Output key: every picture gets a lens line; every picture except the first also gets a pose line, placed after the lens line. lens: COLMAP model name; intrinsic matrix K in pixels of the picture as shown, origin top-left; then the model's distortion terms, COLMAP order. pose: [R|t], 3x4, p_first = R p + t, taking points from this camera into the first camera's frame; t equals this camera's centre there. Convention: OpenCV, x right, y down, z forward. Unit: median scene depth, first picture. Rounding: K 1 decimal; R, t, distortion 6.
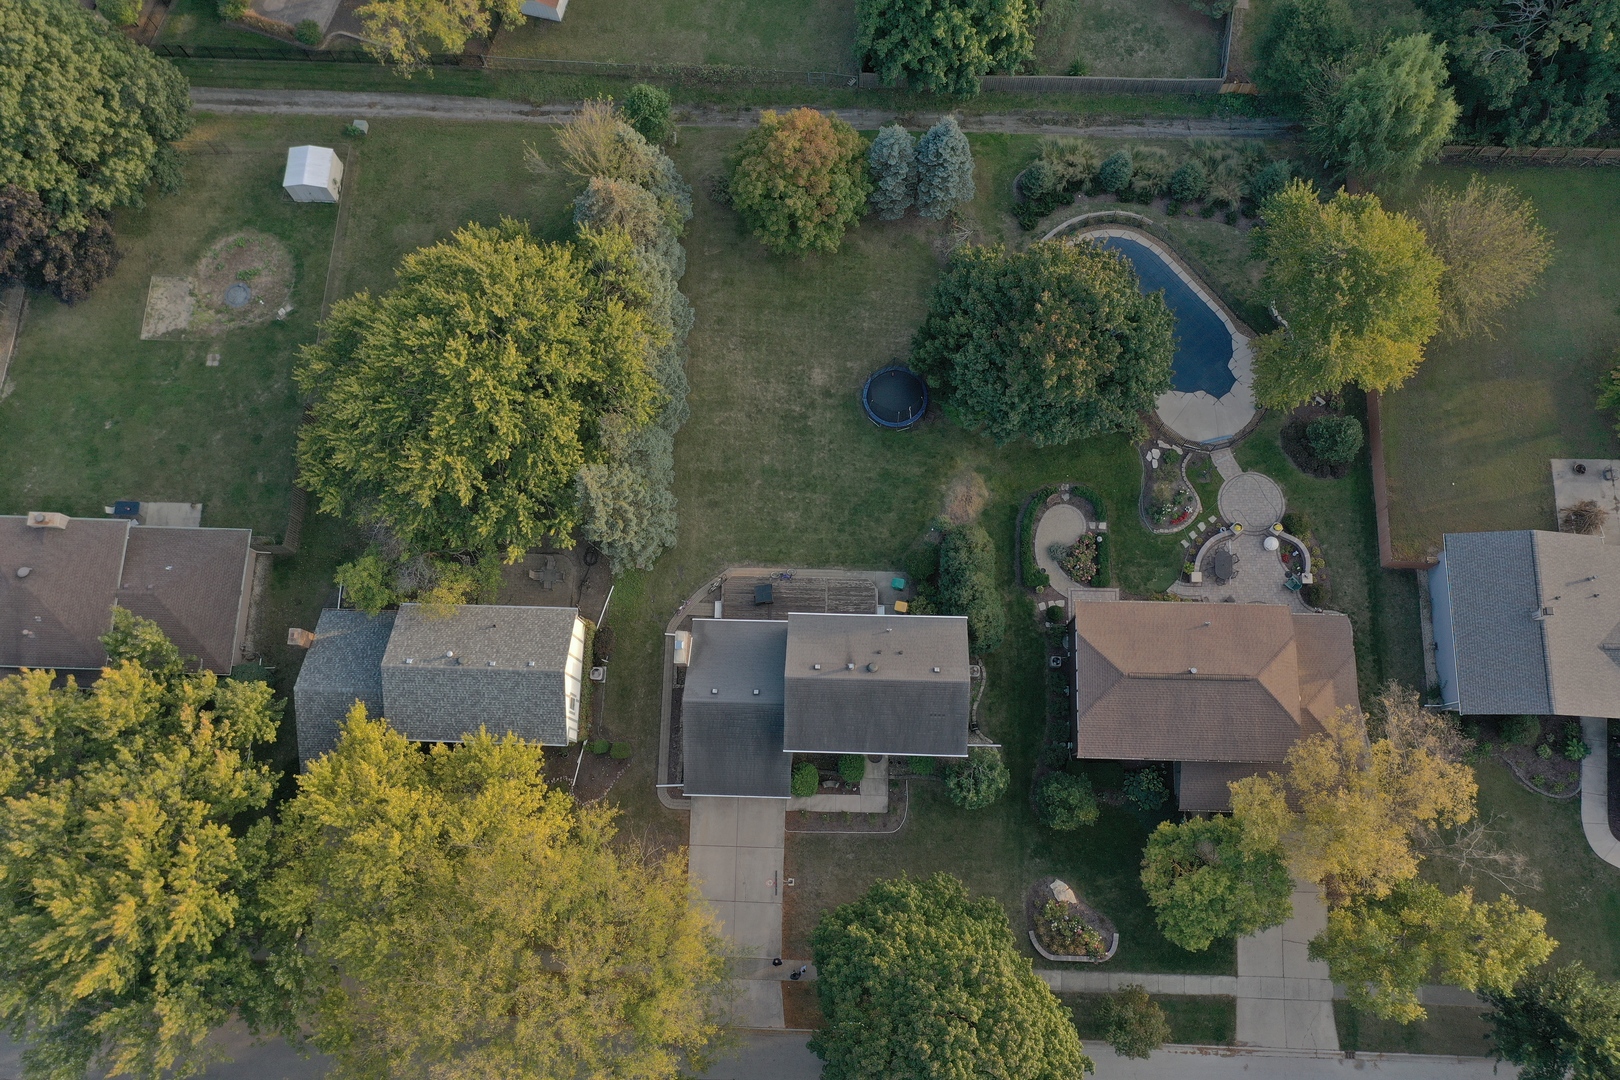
lens RADIAL K [[1289.2, 0, 810.2], [0, 1289.2, 541.6], [0, 0, 1]] dist [-0.005451, 0.009807]
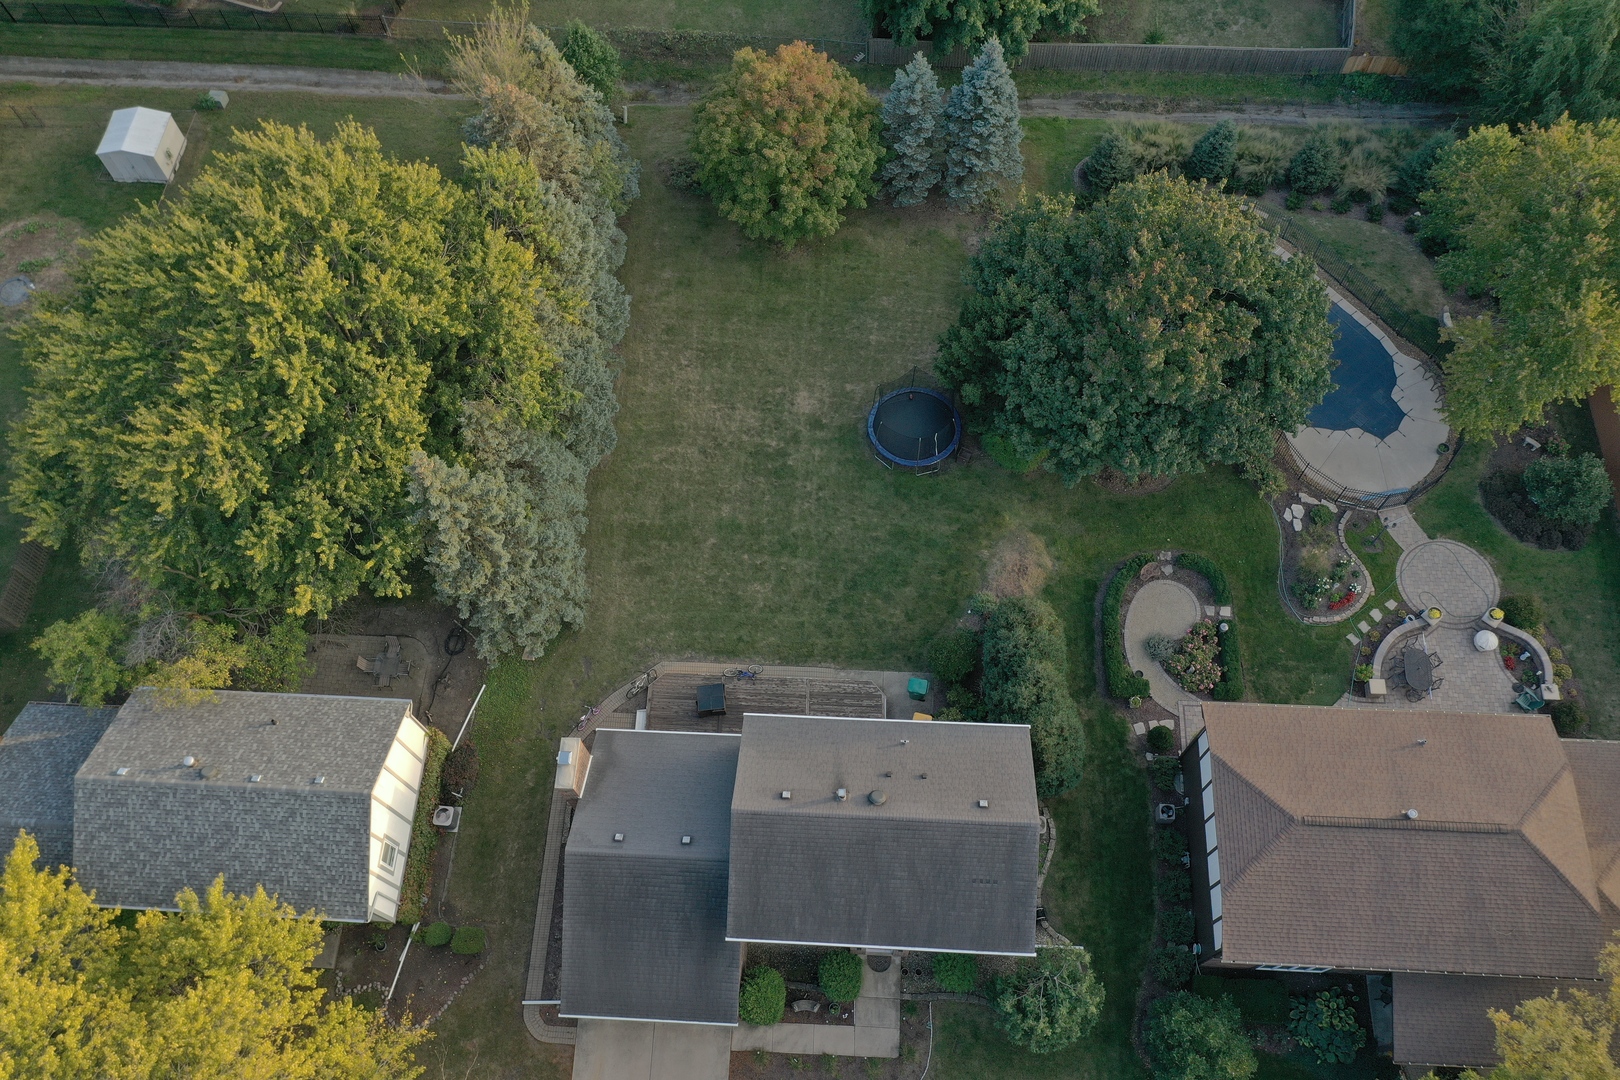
lens RADIAL K [[1289.2, 0, 808.3], [0, 1289.2, 537.9], [0, 0, 1]] dist [-0.005451, 0.009807]
pose [[0.999708, 0.022867, -0.007838, 0.016584], [-0.023987, 0.978562, -0.204549, 0.094855], [0.002993, 0.204678, 0.978825, 0.352590]]
